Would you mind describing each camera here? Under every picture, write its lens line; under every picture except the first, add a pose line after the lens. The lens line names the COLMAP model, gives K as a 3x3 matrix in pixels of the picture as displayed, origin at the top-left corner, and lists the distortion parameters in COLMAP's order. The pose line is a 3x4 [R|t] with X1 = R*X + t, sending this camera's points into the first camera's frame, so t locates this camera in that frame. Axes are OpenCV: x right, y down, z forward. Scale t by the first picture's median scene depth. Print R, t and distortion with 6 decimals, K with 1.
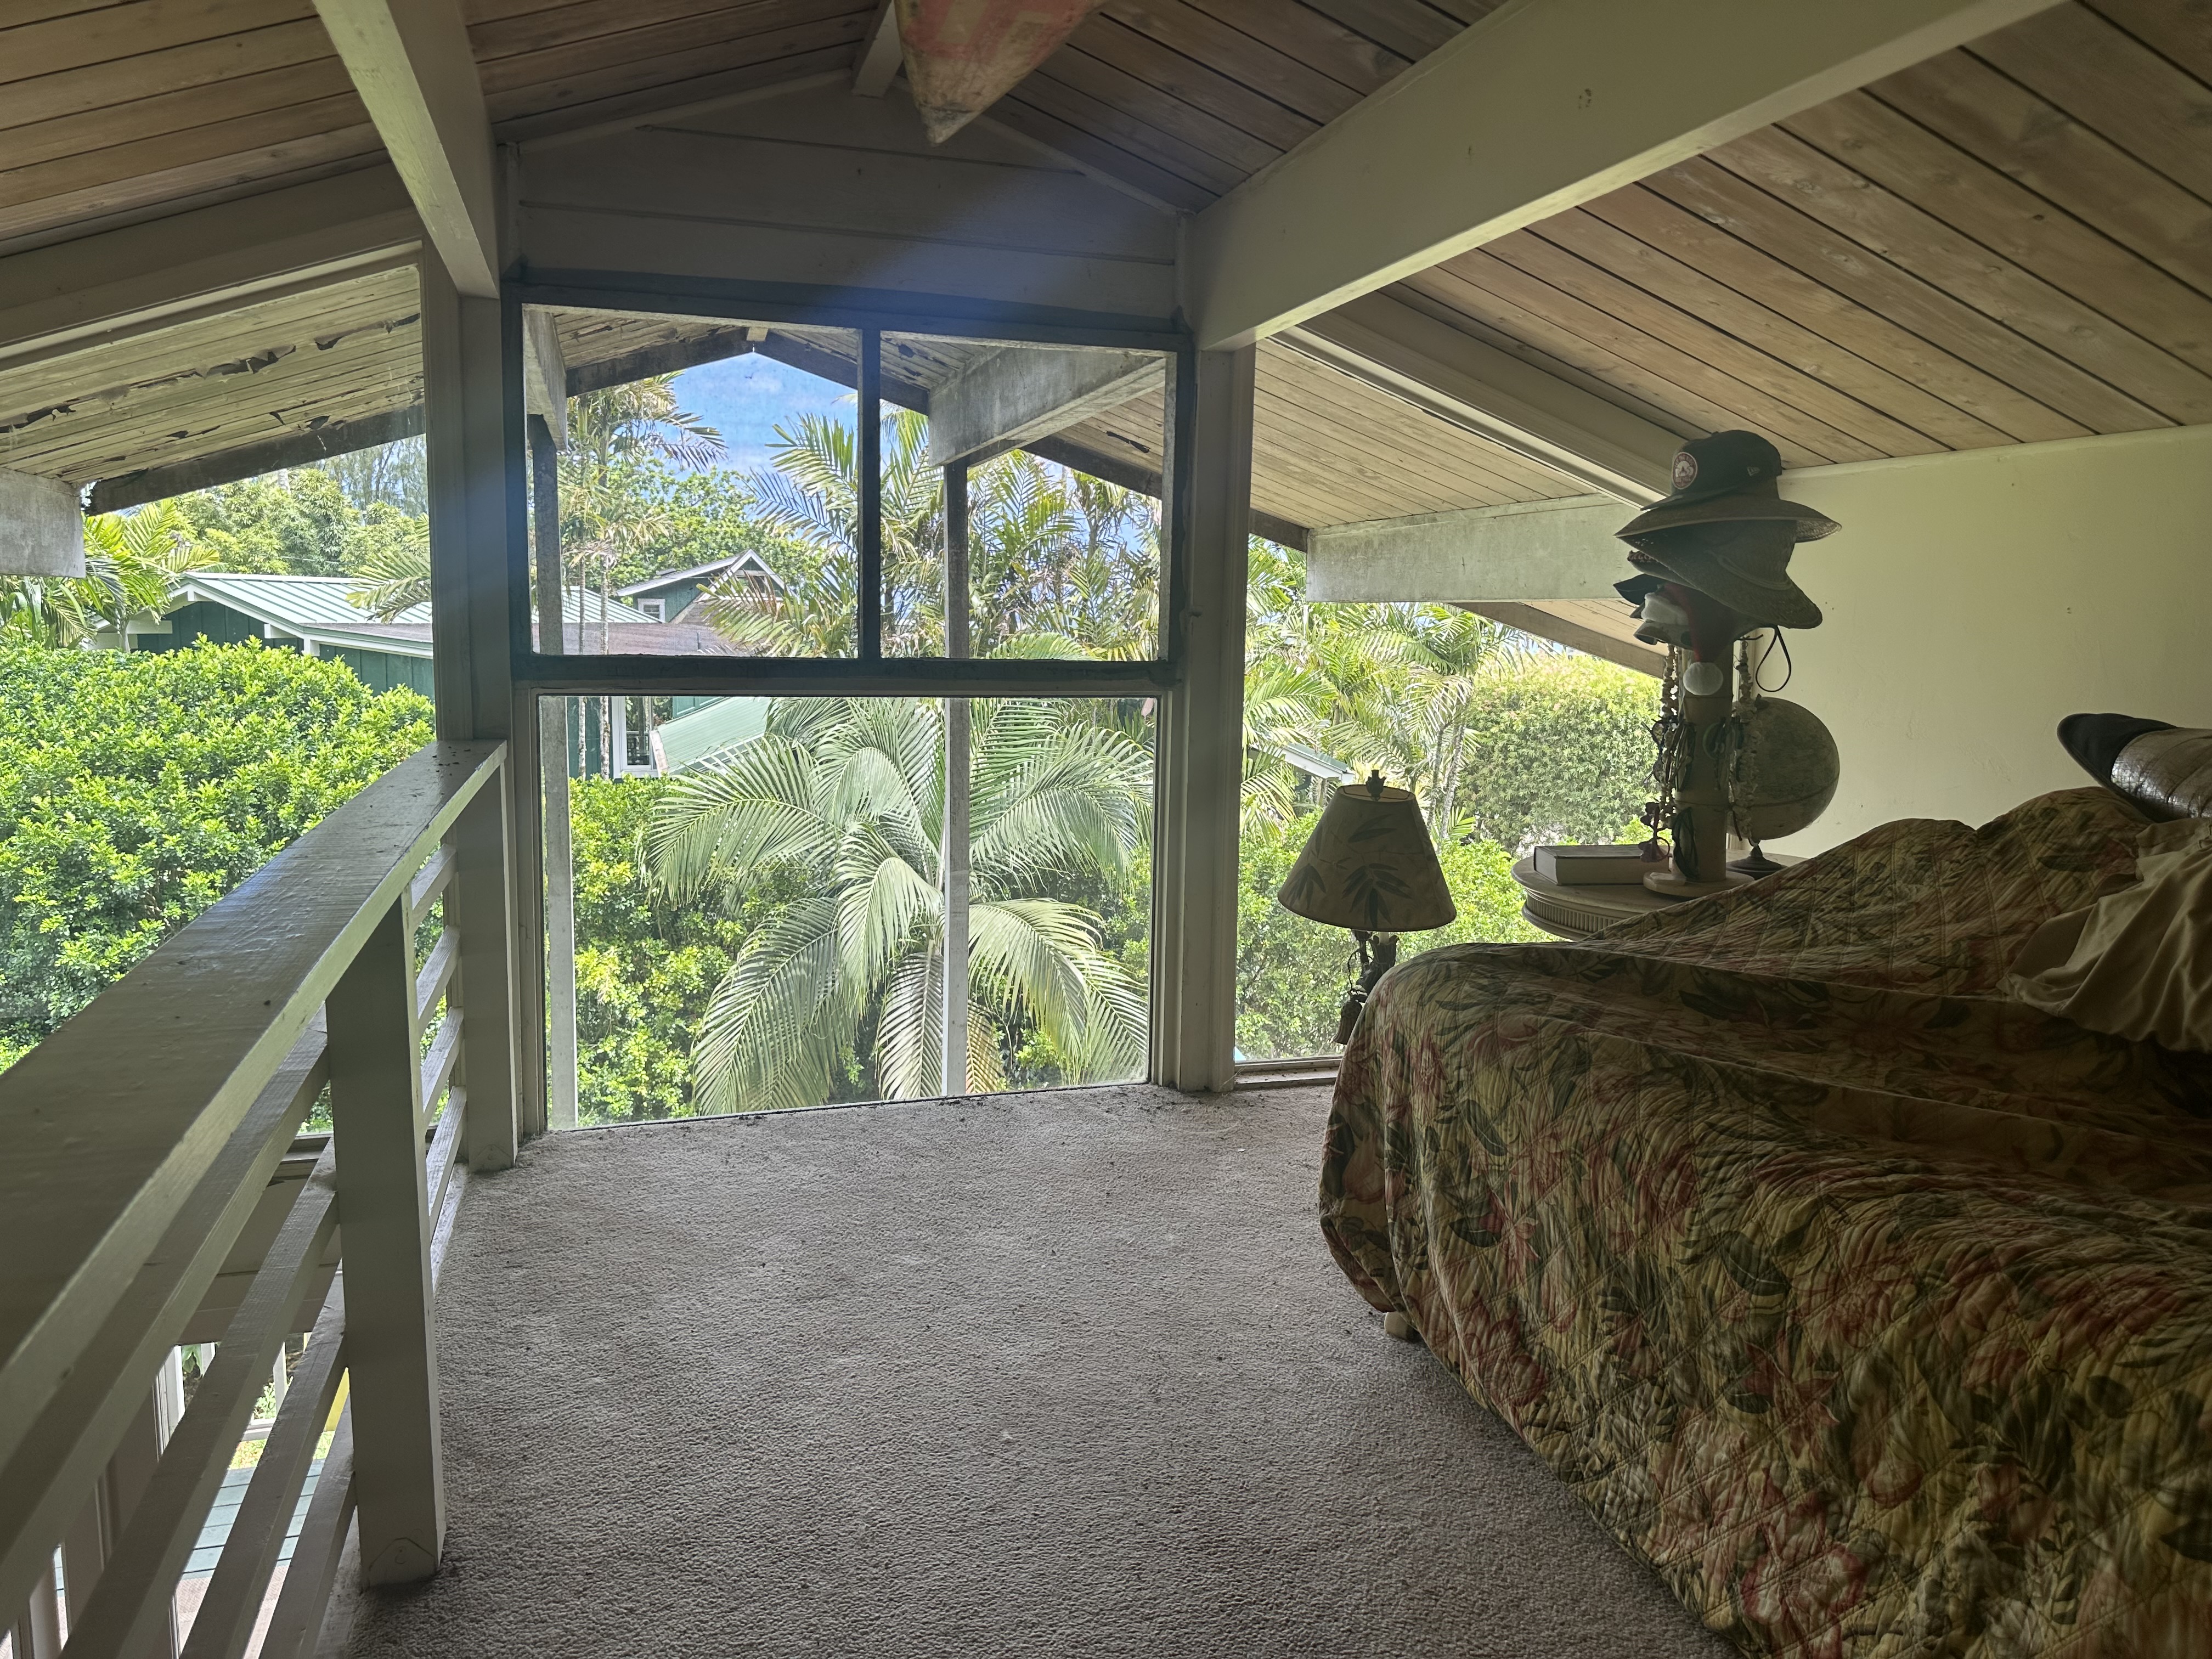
lens RADIAL K [[1553.9, 0, 1106.0], [0, 1553.9, 829.5], [0, 0, 1]] dist [0.106382, -0.131359]
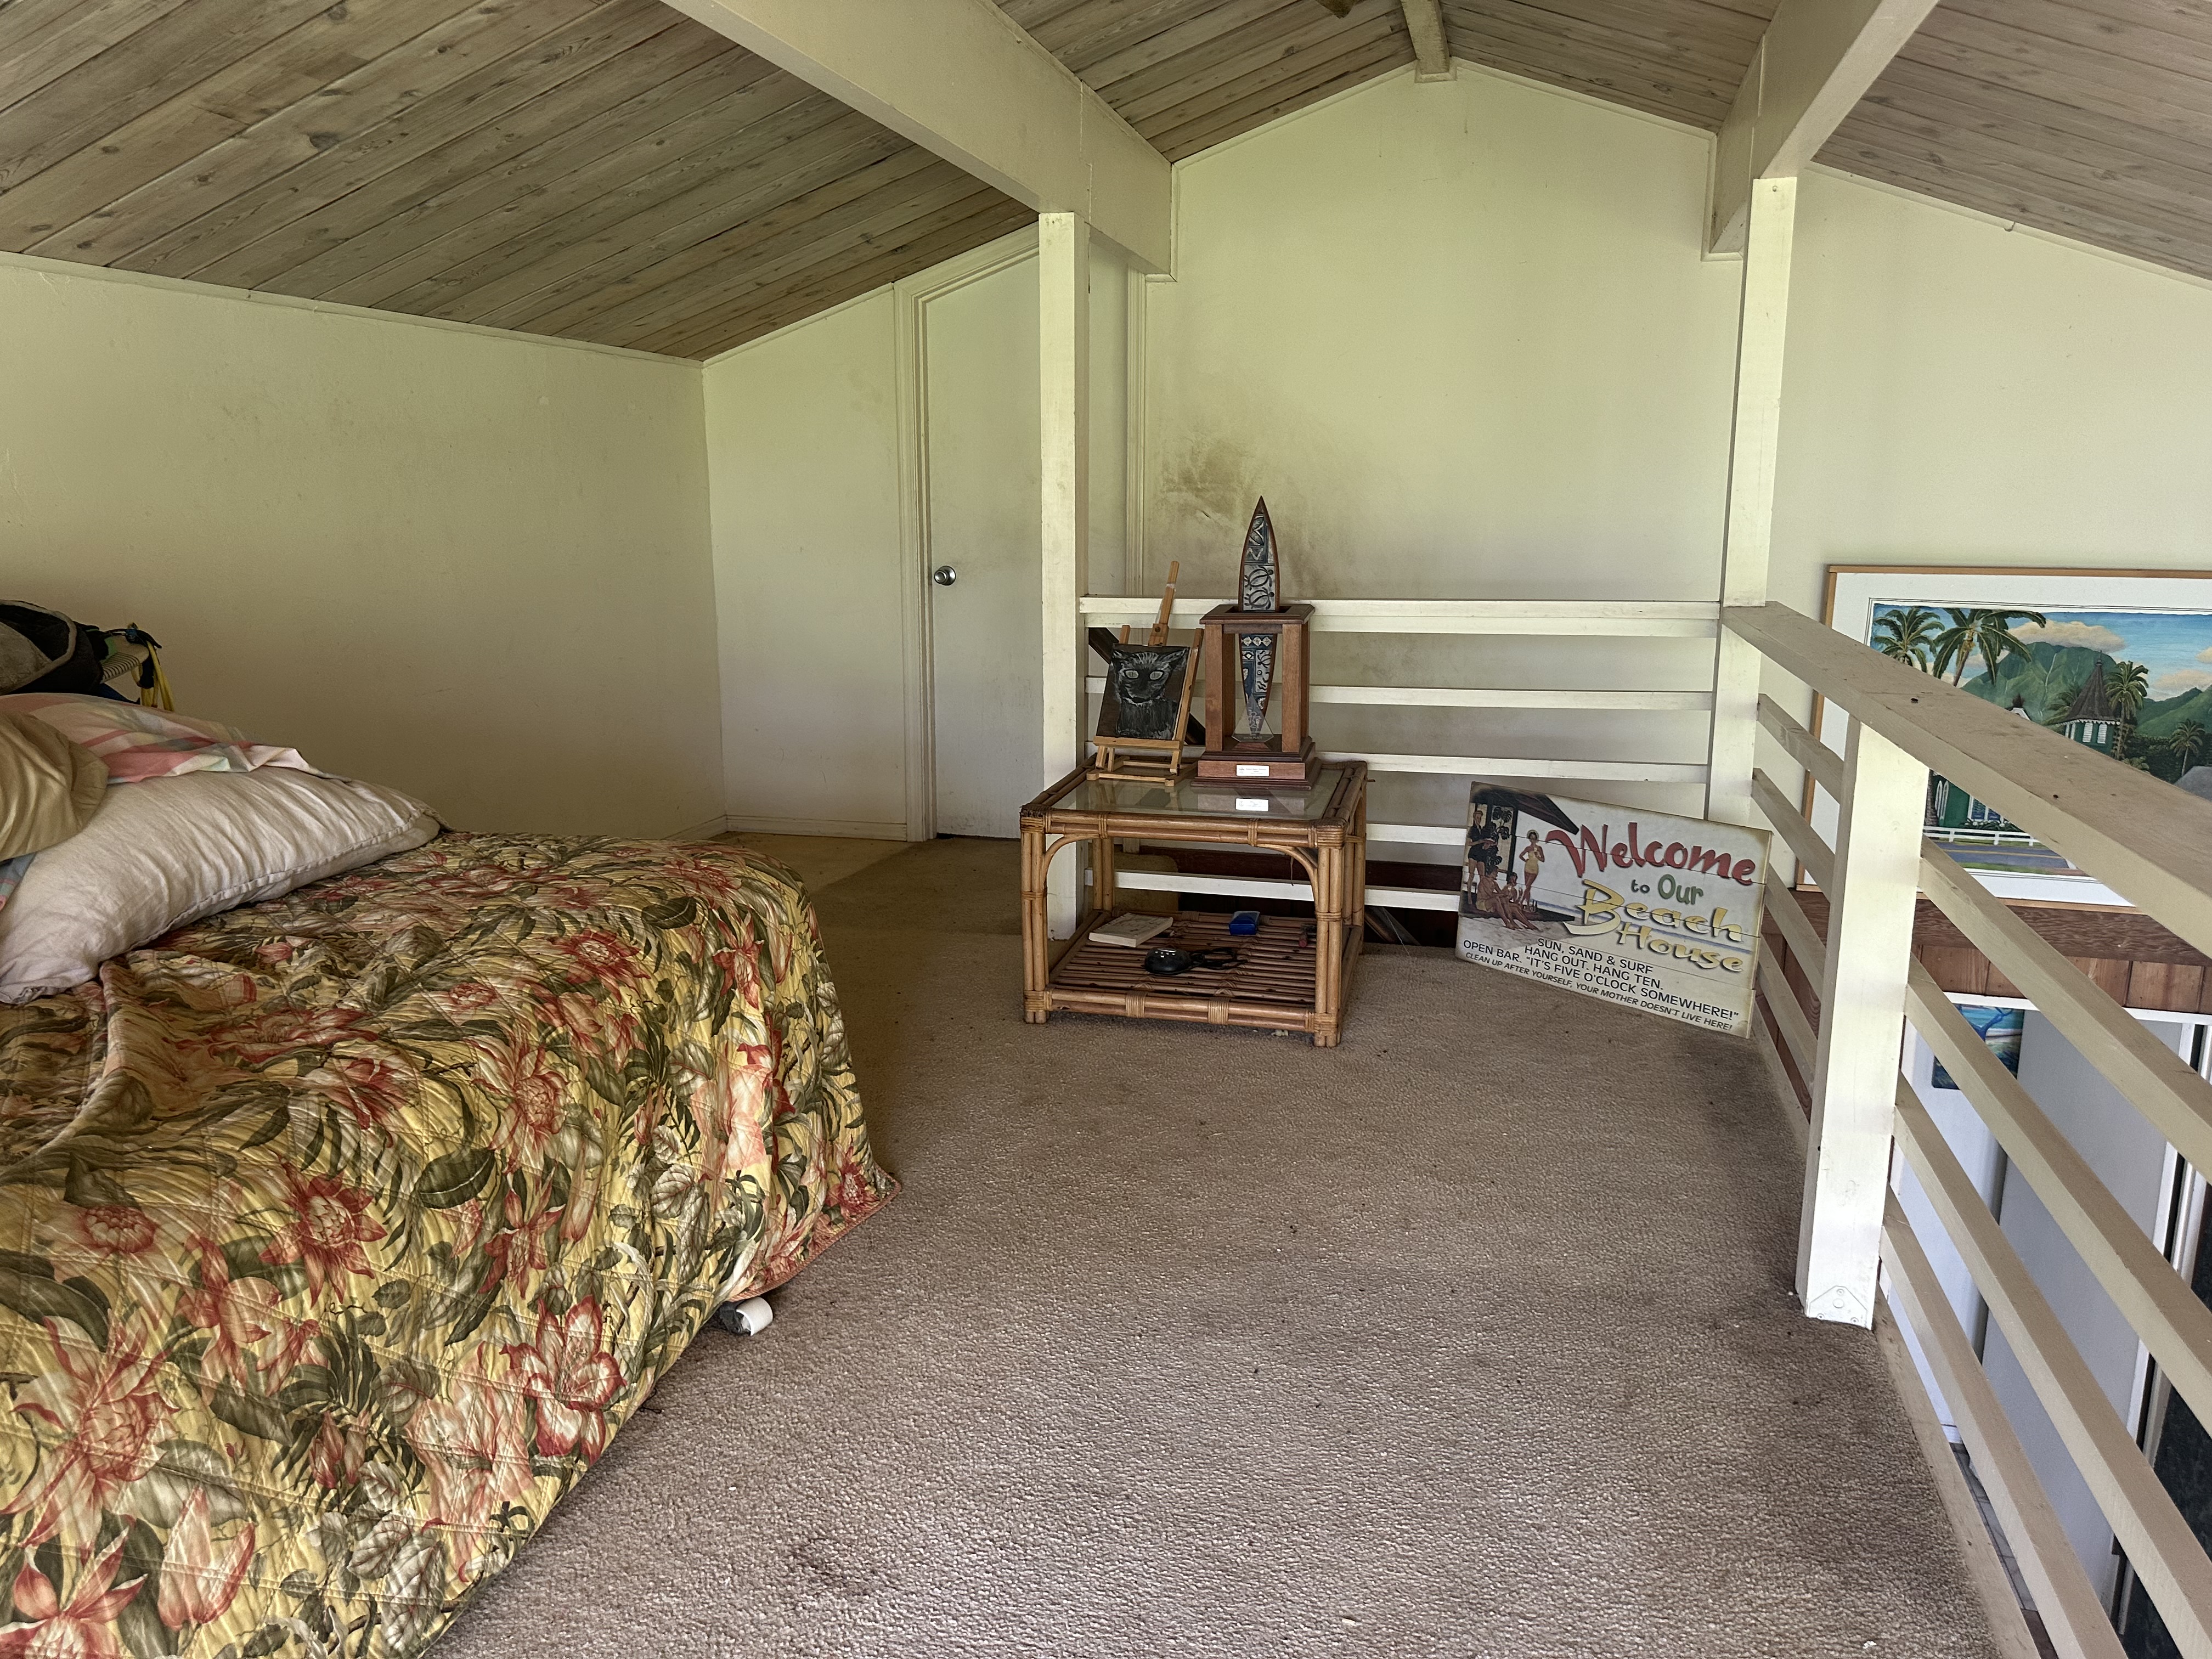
lens RADIAL K [[1553.9, 0, 1106.0], [0, 1553.9, 829.5], [0, 0, 1]] dist [0.106382, -0.131359]
pose [[-0.844254, -0.131160, 0.519646, -0.311282], [0.060461, 0.940094, 0.335512, -0.170918], [-0.532522, 0.314676, -0.785748, 1.299239]]
